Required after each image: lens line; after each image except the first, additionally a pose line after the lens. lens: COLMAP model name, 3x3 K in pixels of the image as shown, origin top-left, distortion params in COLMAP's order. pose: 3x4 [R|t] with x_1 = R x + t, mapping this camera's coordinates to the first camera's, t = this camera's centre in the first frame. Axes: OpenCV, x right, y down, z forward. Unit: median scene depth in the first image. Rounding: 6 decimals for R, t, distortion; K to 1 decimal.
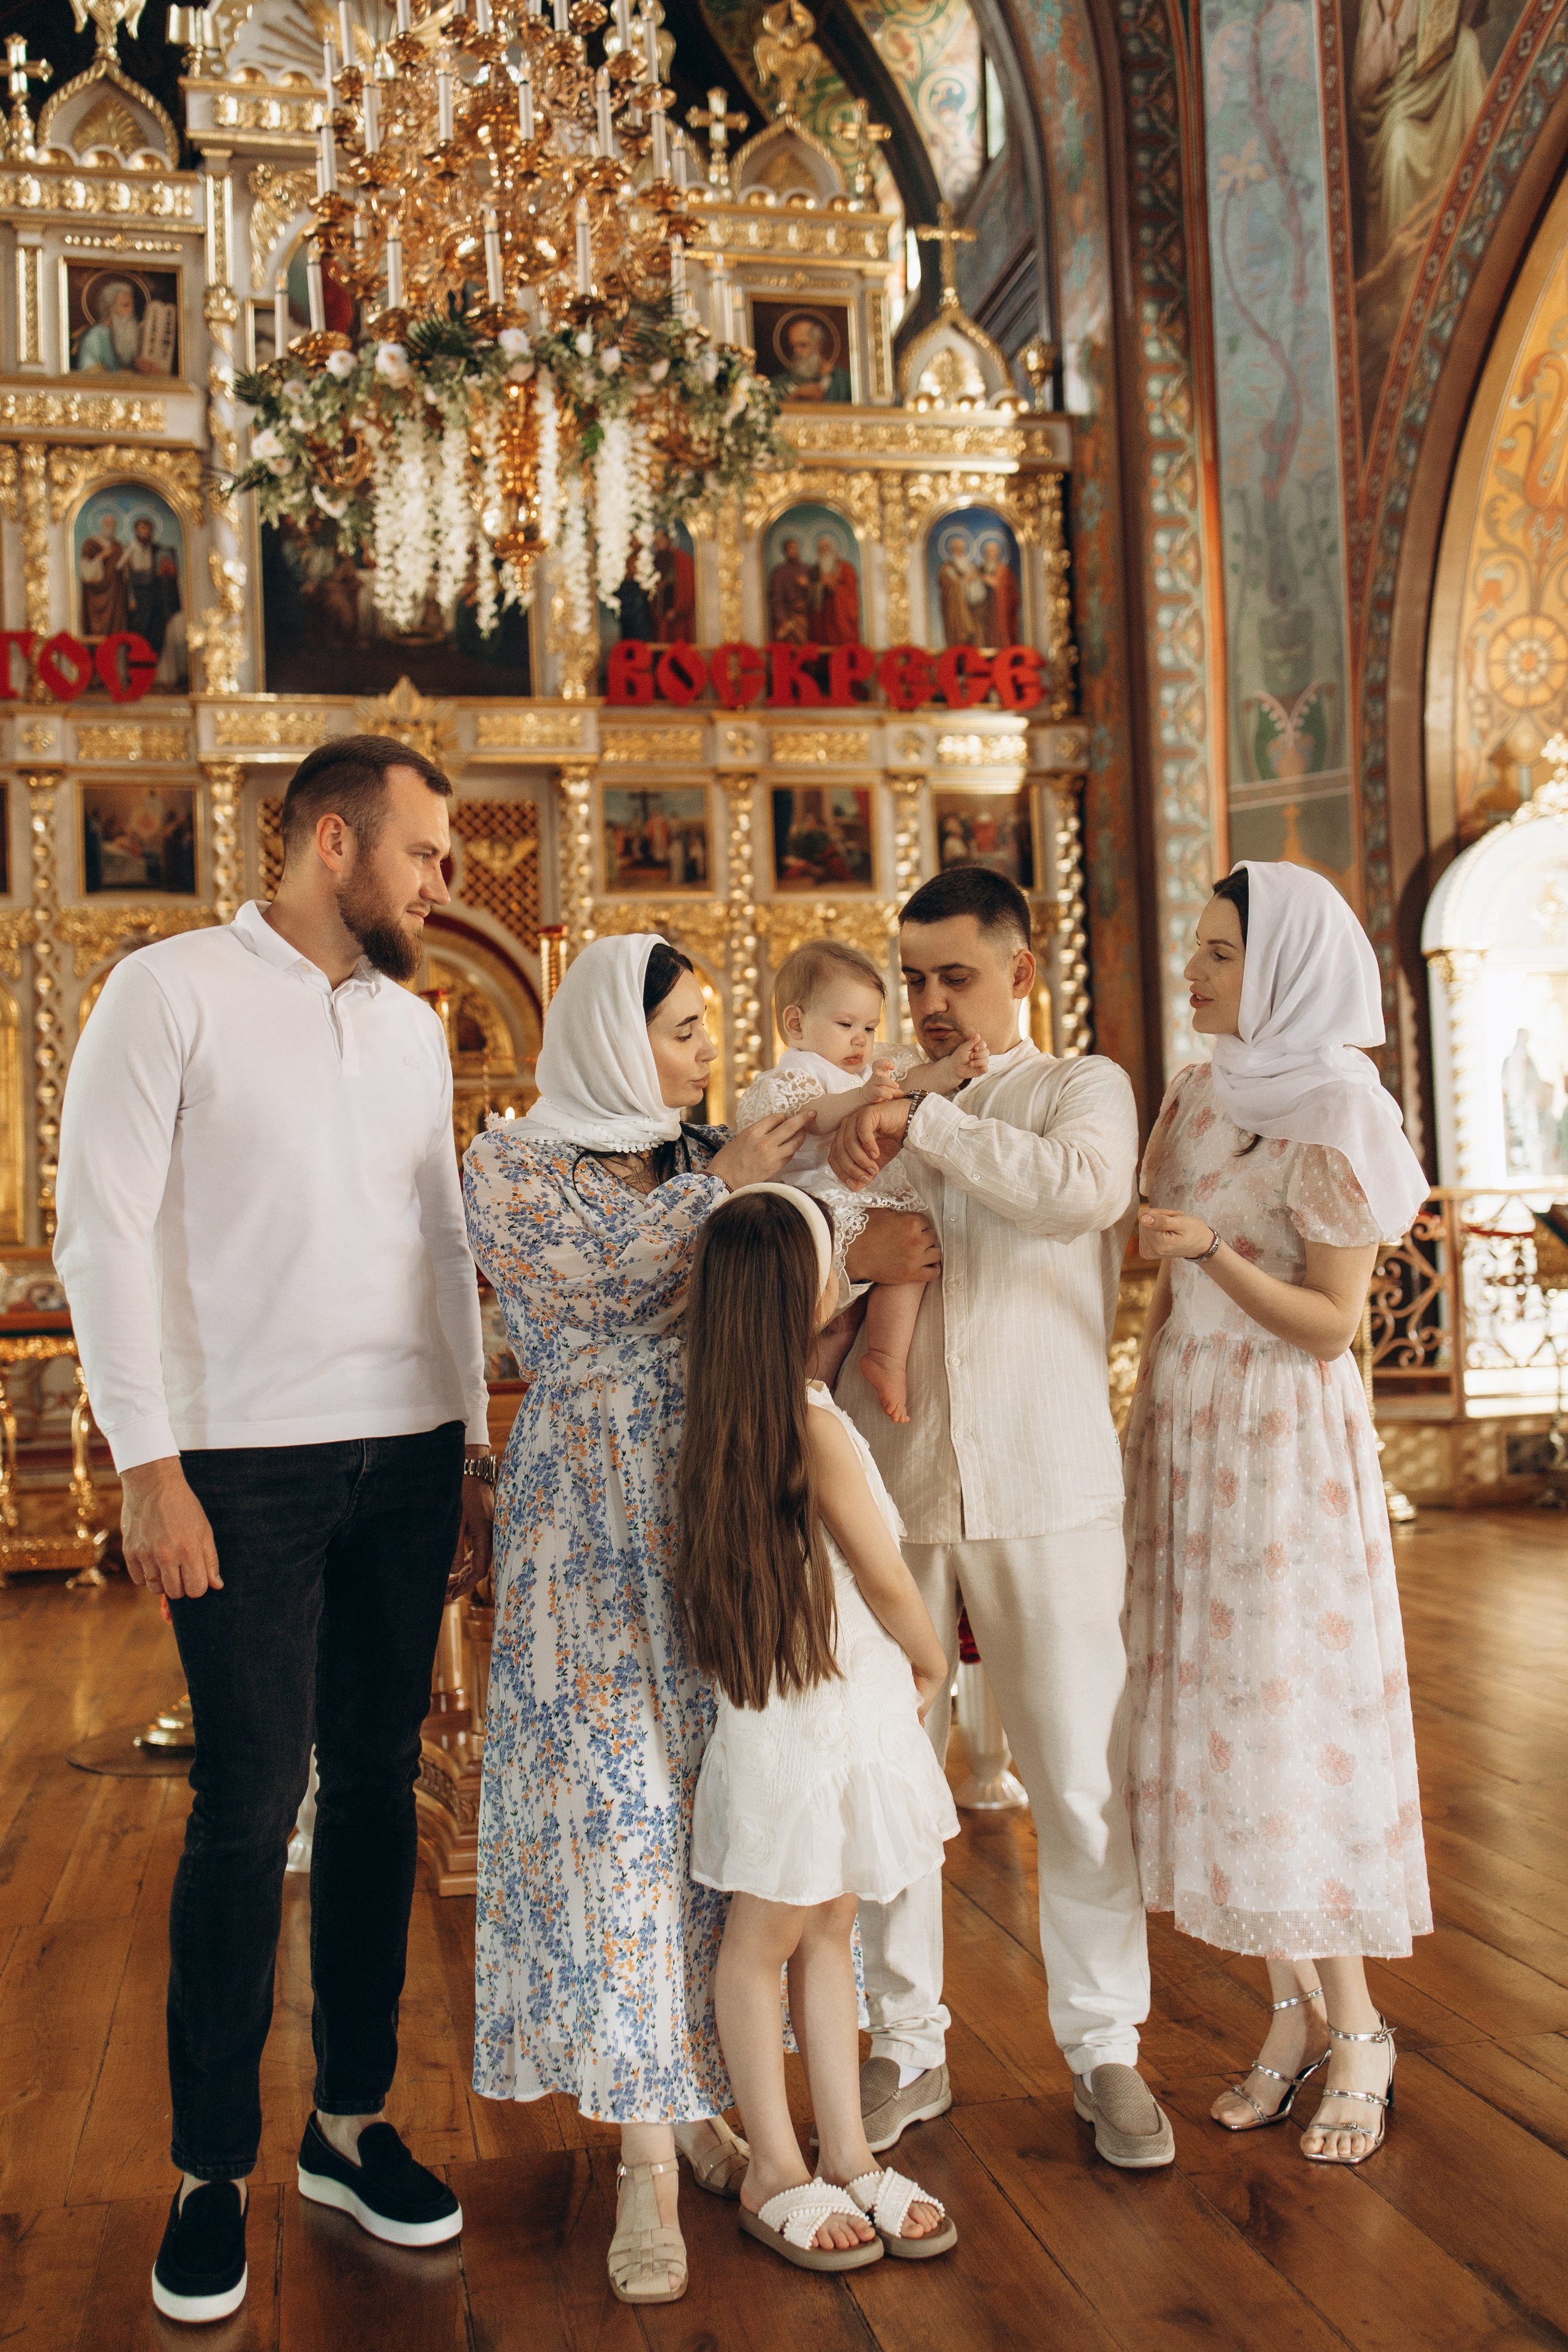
lens RADIAL K [[2367.1, 0, 788.2], [0, 2367.1, 1180.1], [0, 0, 1]] dist [0.022841, 0.000000]
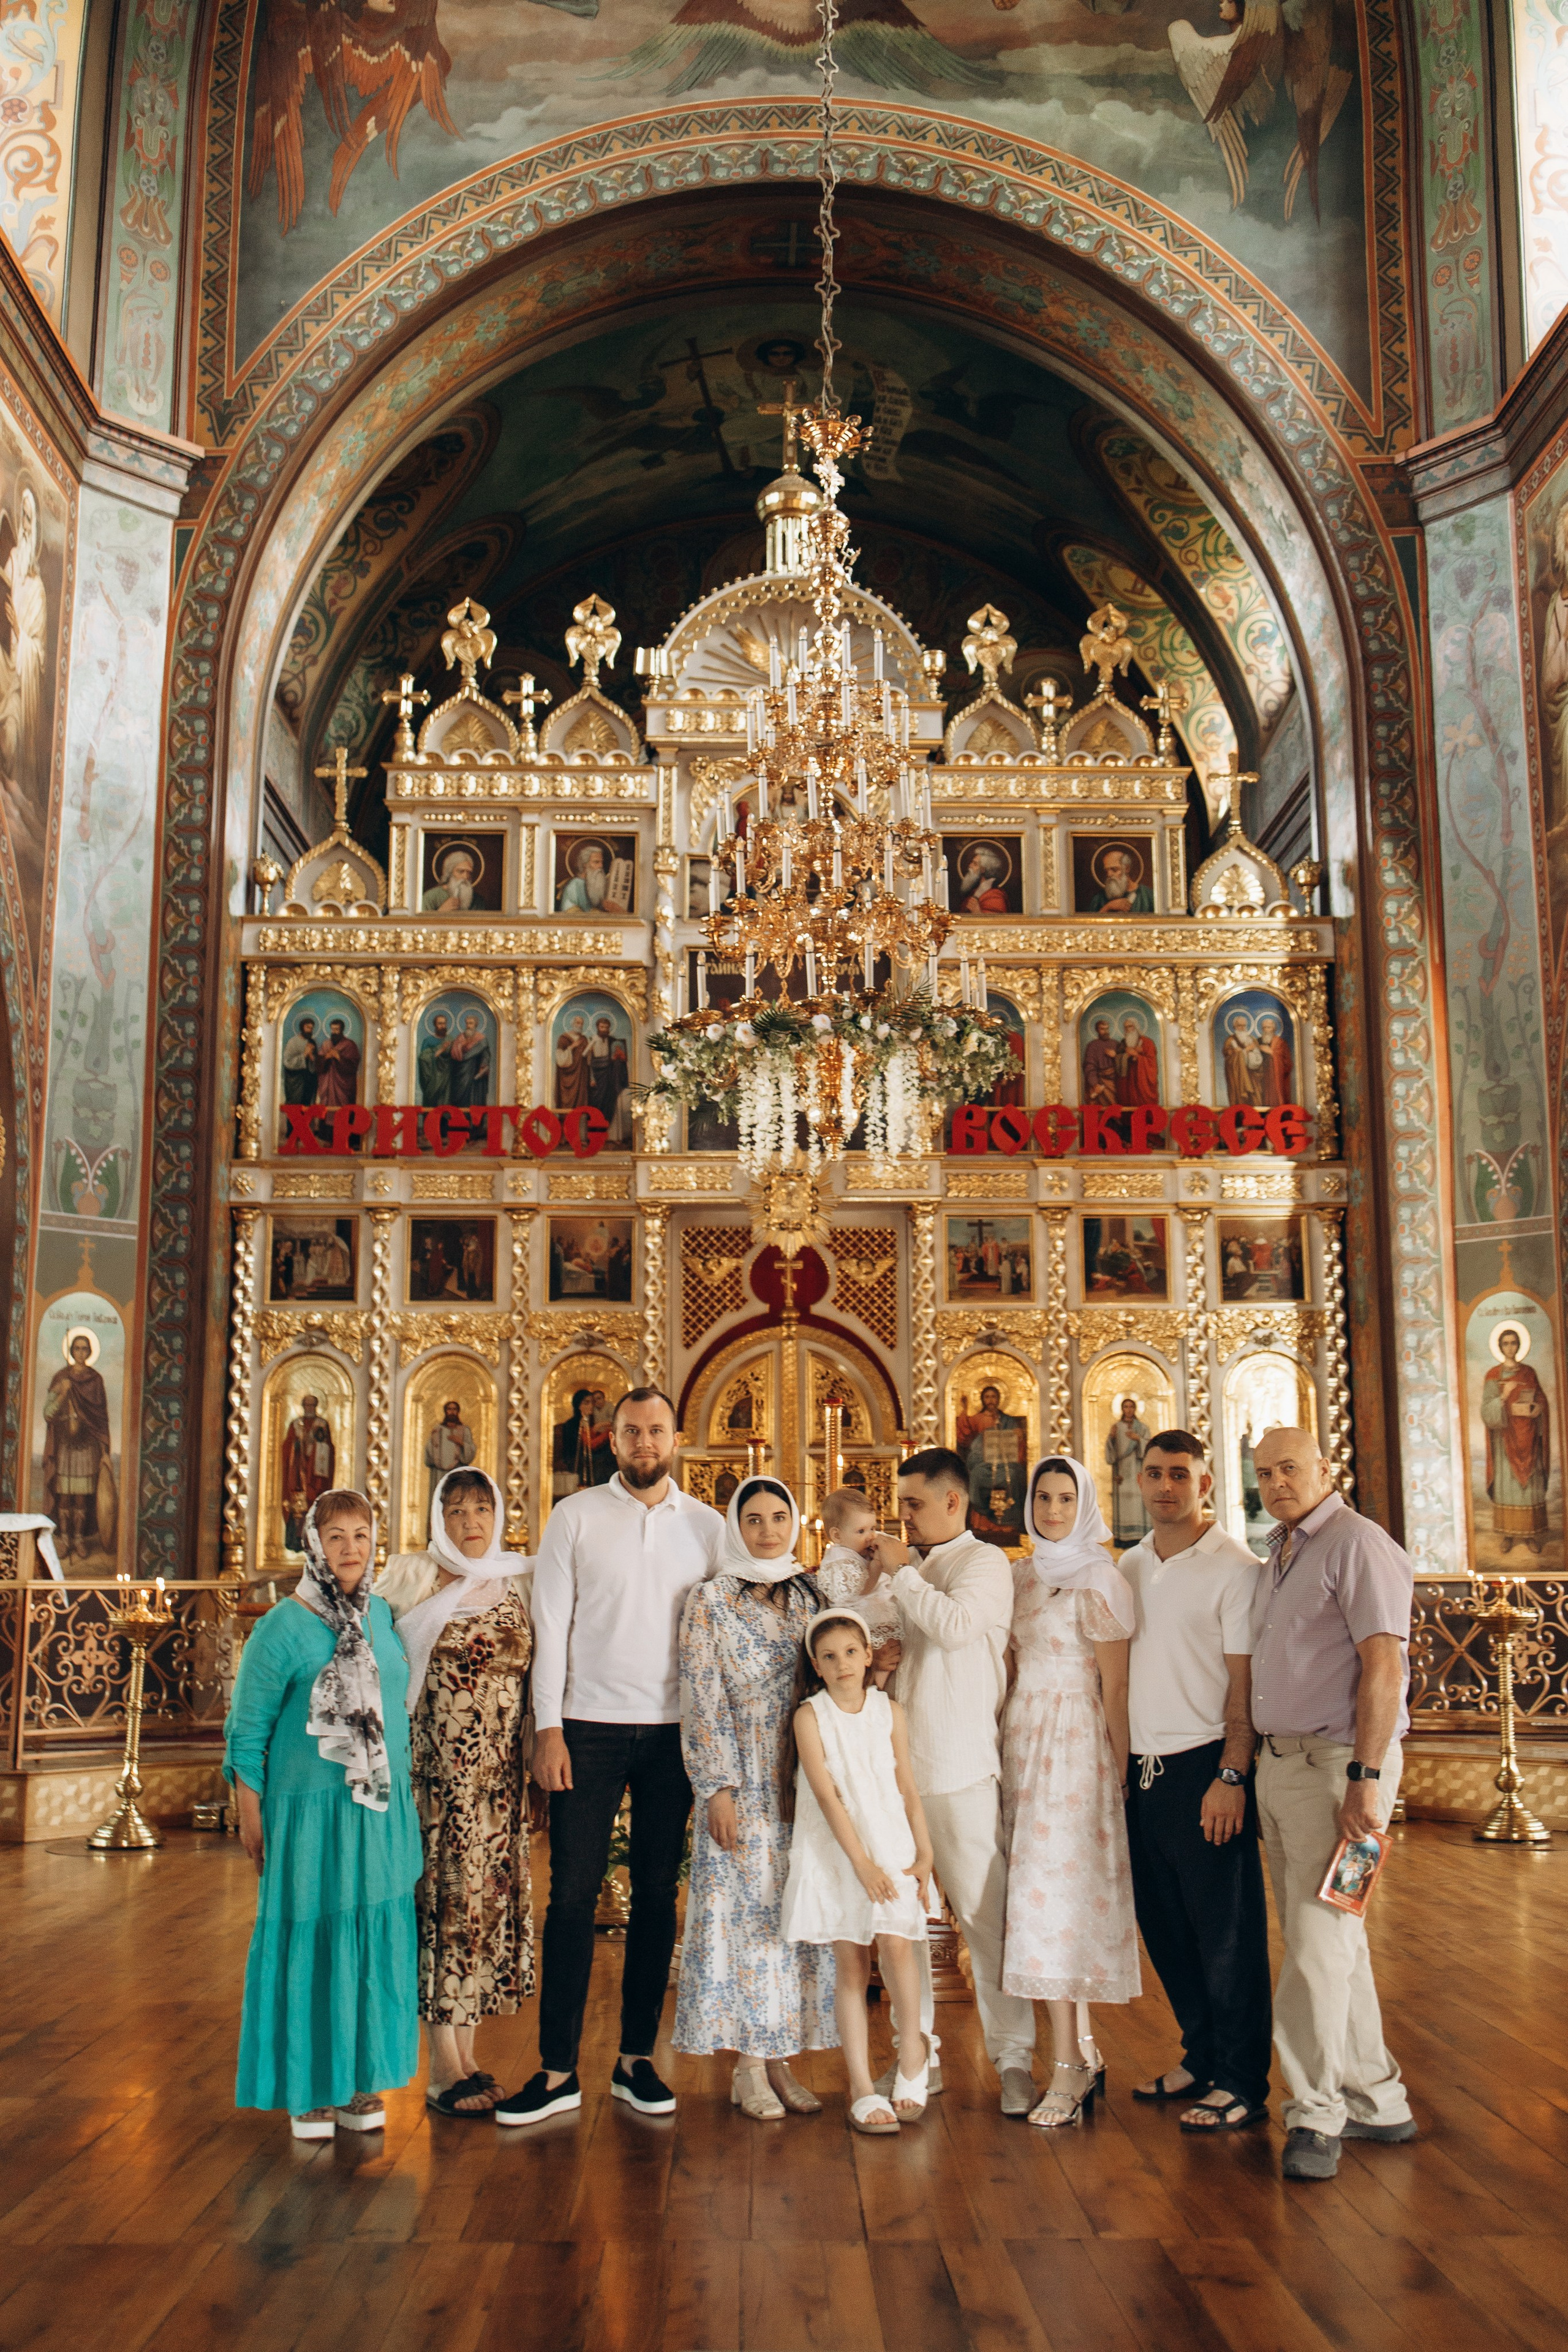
lens RADIAL K [[2367.1, 0, 795.7], [0, 2367.1, 1192.9], [0, 0, 1]] dist [0.022841, 0.000000]
pose [[0.982867, 0.004709, -0.184259, 0.077112], [-0.027313, 0.992358, -0.120328, -0.025971], [0.182284, 0.123299, 0.975484, -0.254395]]
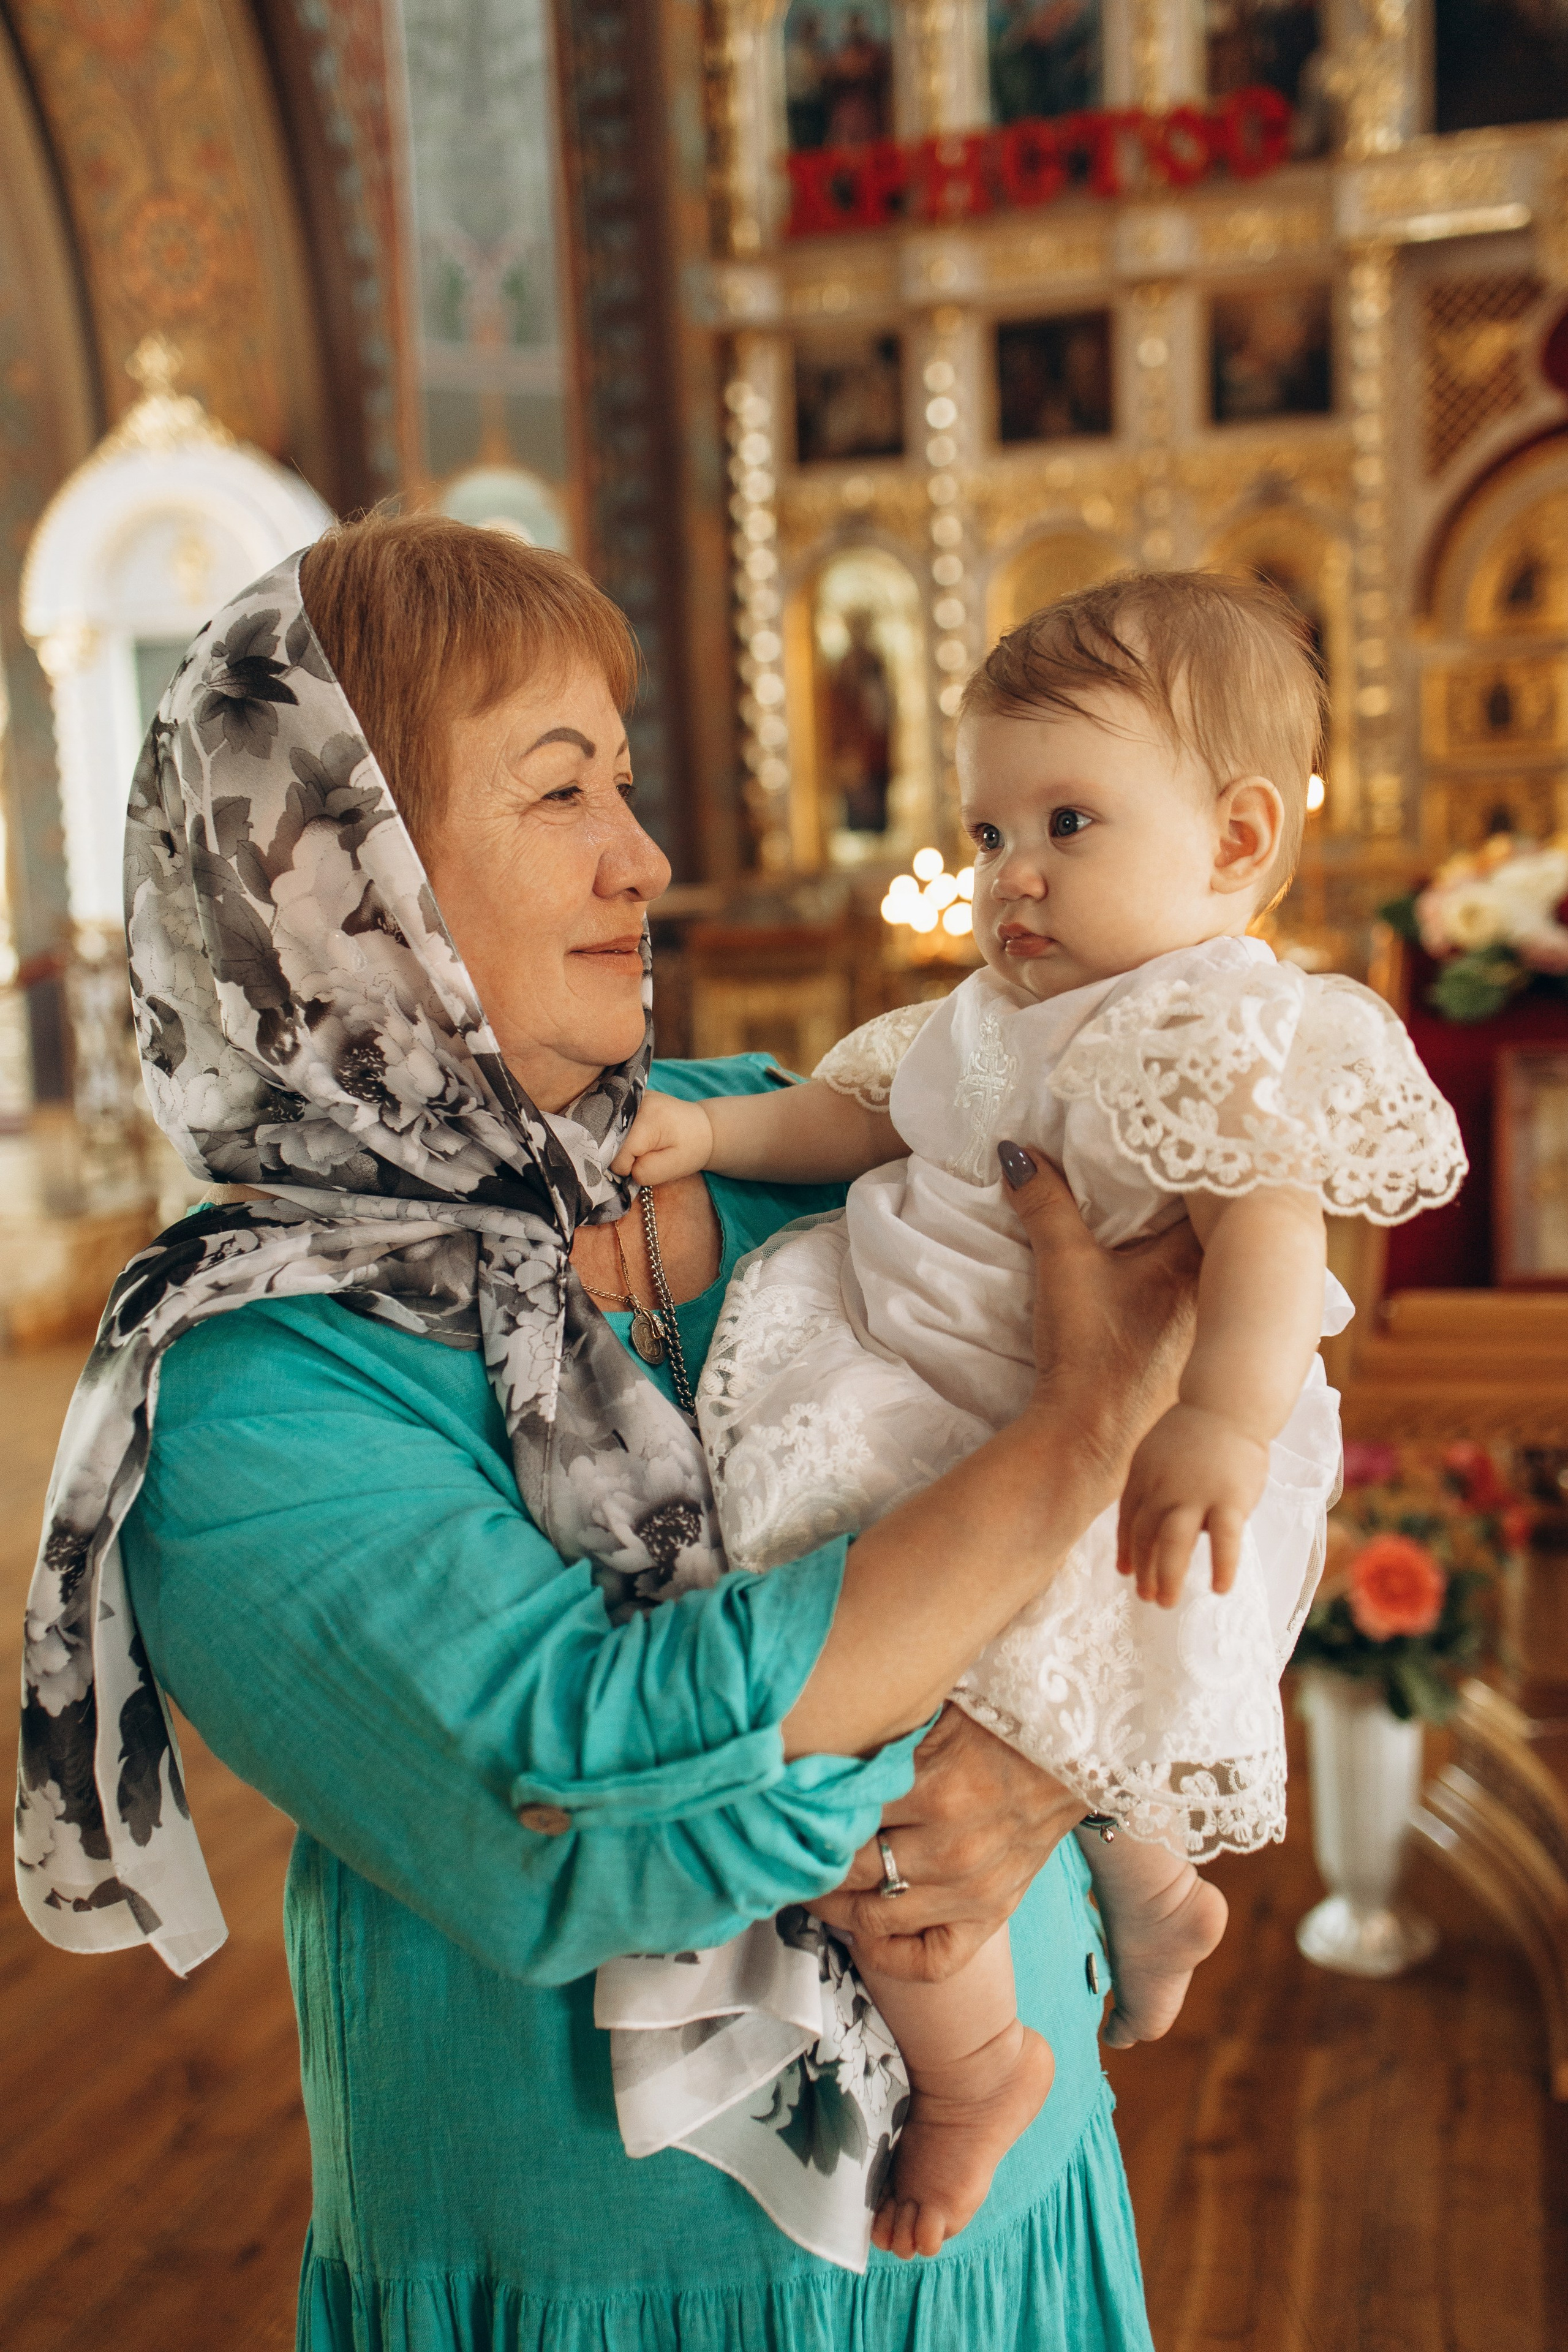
lens RADIAL K [[2367.1, 0, 773.2], [0, 2367.1, 1181.5], [0, 0, 1]] dist [0.022841, 0.000000]
pose [[0.878855, 0.053305, -0.474102, -0.017660], [0.036216, 0.983418, 0.177703, -0.014150], [0.475713, -0.173345, 0.862351, 0.152792]]
